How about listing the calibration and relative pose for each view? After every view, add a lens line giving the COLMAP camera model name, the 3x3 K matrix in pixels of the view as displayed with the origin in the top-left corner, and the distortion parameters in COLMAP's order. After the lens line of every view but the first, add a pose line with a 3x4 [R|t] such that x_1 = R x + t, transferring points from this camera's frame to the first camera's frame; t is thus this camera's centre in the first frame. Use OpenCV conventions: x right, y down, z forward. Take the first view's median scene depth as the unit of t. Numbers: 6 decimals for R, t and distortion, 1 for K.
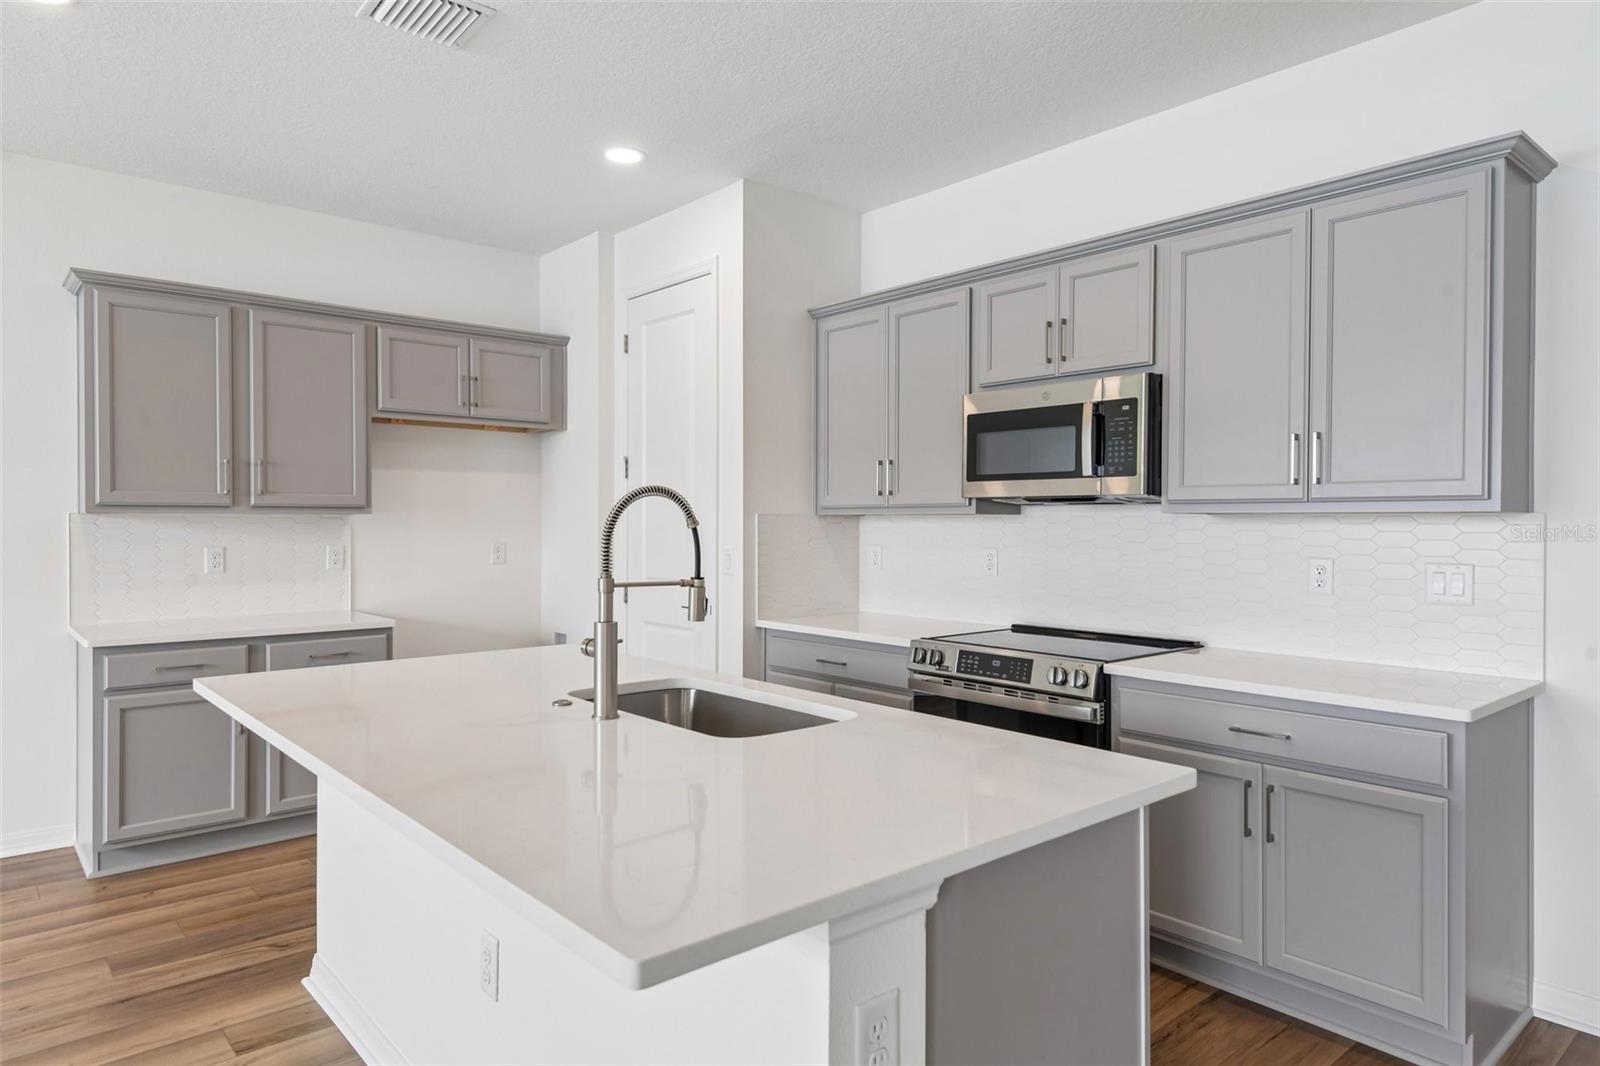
lens RADIAL K [[963.4, 0, 809.5], [0, 963.4, 532.9], [0, 0, 1]] dist [0.039832, -0.011775]
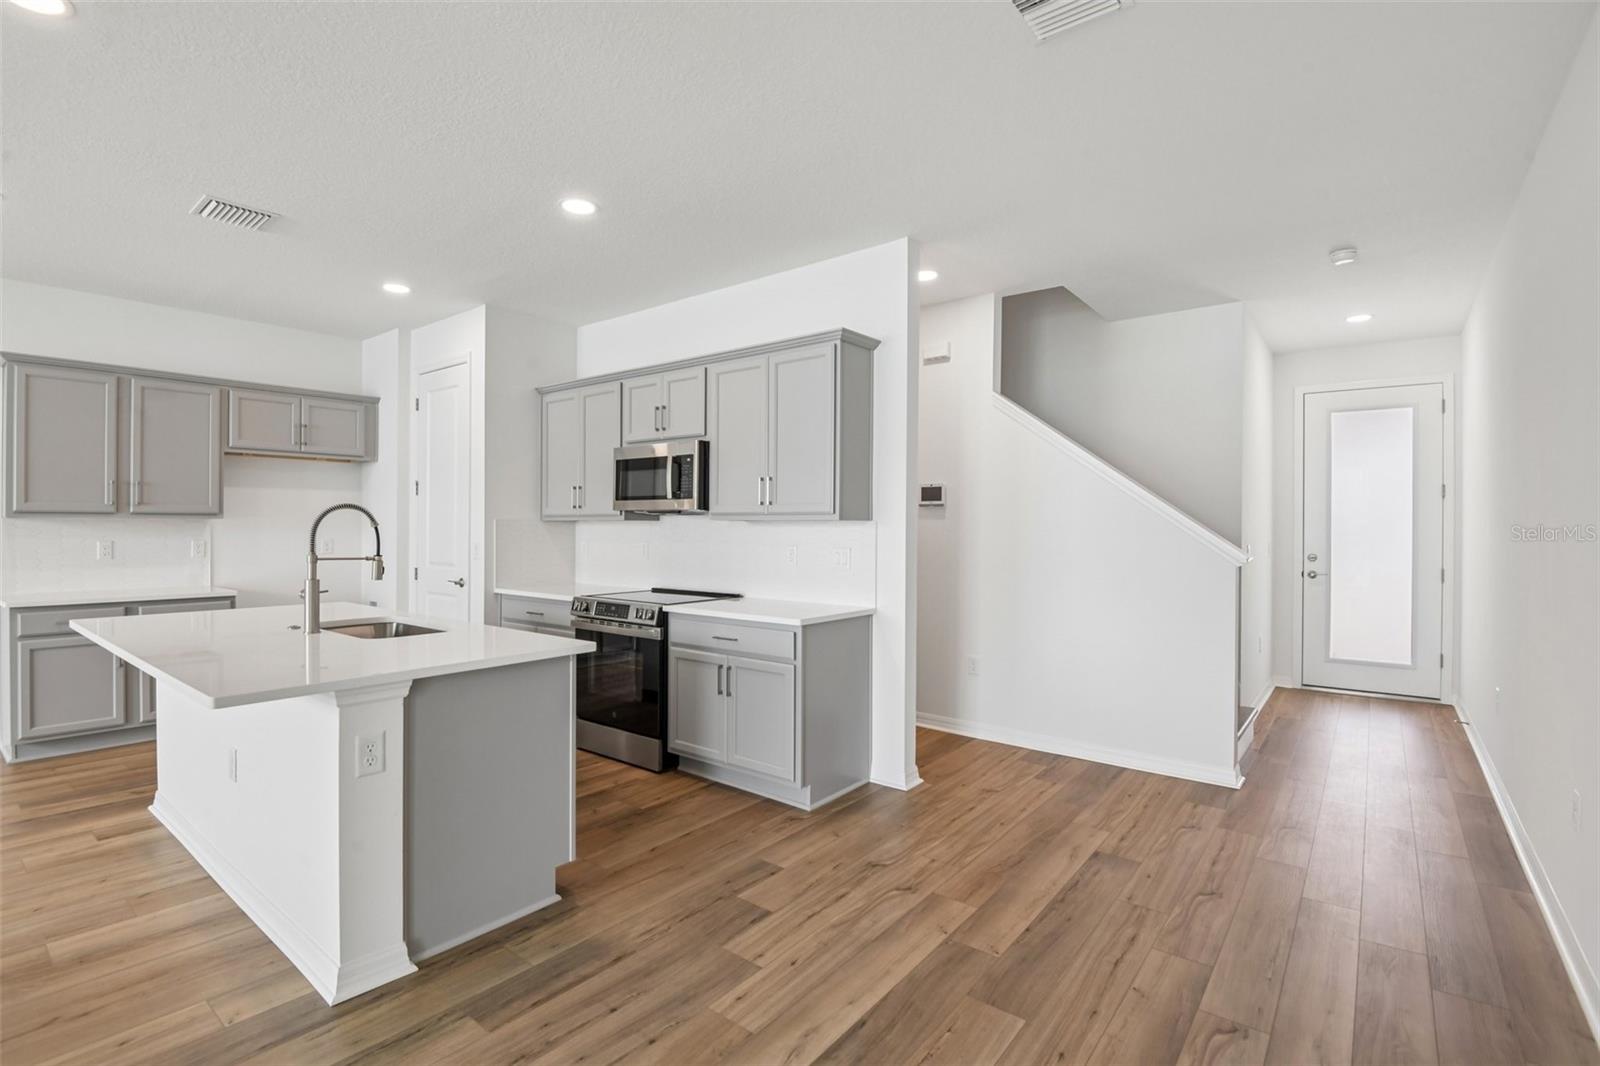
lens RADIAL K [[739.5, 0, 794.8], [0, 739.5, 534.7], [0, 0, 1]] dist [0.016017, -0.015609]
pose [[0.986175, 0.000163, 0.165708, 0.270151], [-0.000385, 0.999999, 0.001306, 0.003712], [-0.165708, -0.001351, 0.986174, -0.312923]]
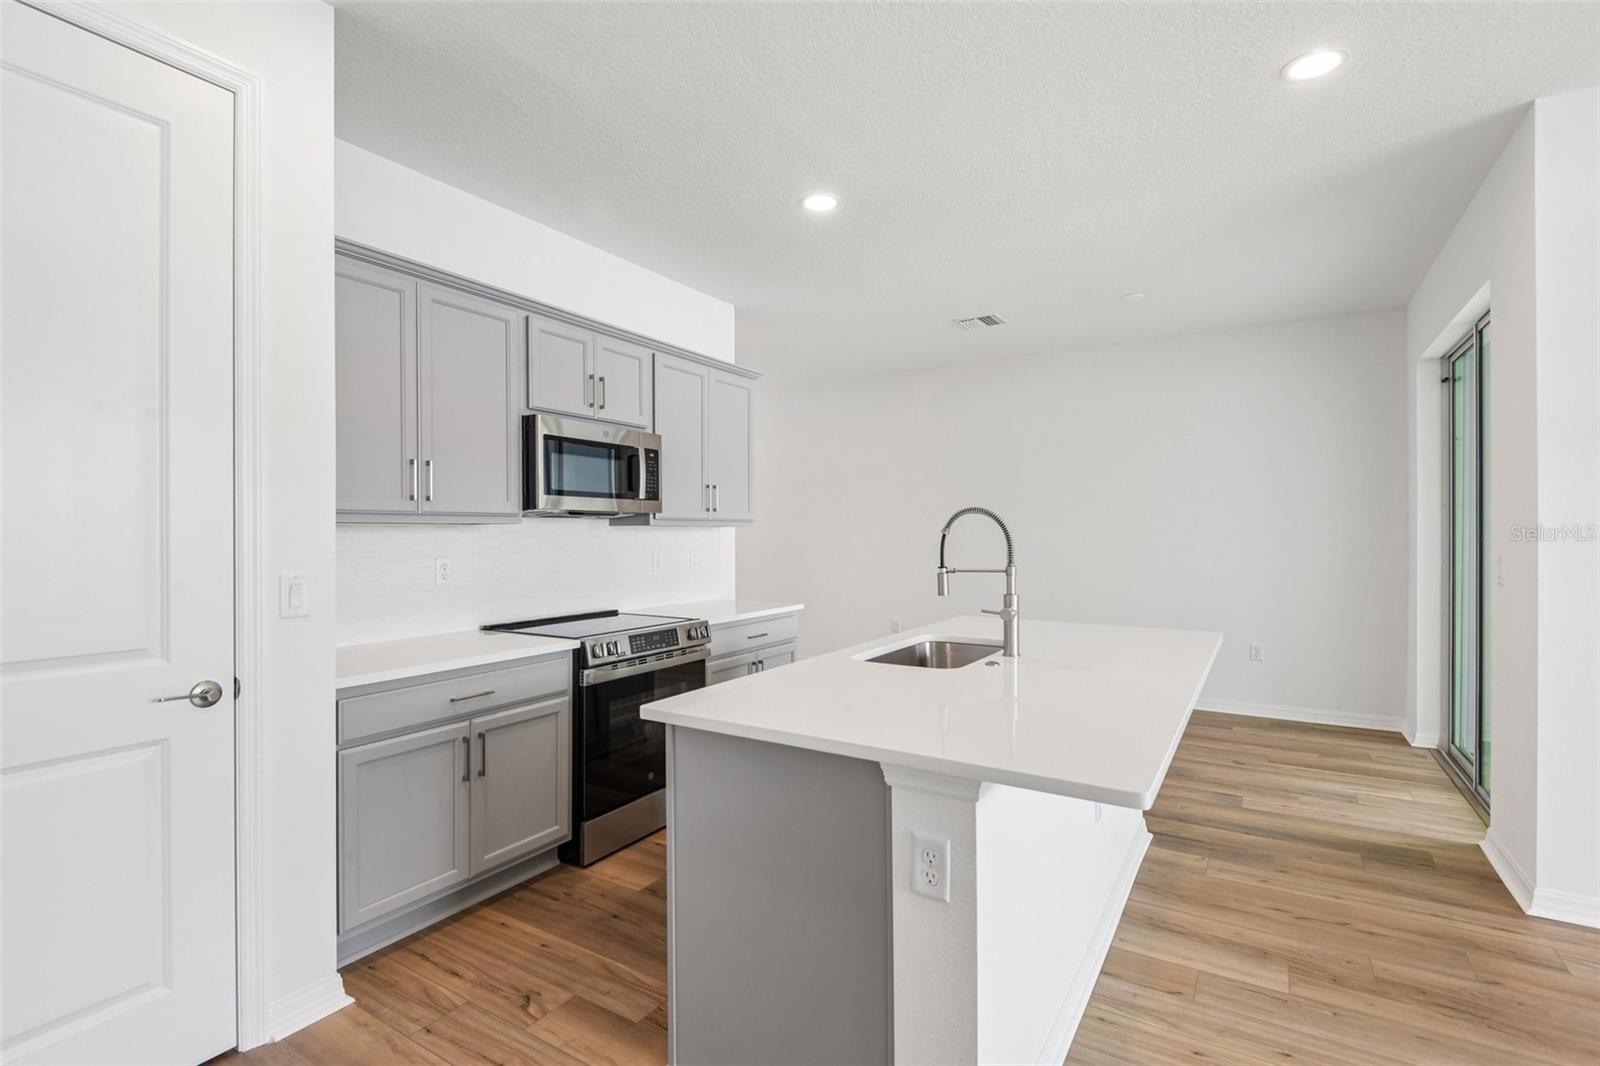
lens RADIAL K [[739.5, 0, 801.9], [0, 739.5, 526.3], [0, 0, 1]] dist [0.016017, -0.015609]
pose [[-0.280958, 0.008828, 0.959680, -0.765263], [0.014791, 0.999879, -0.004868, -0.008625], [-0.959606, 0.012827, -0.281054, 1.006864]]
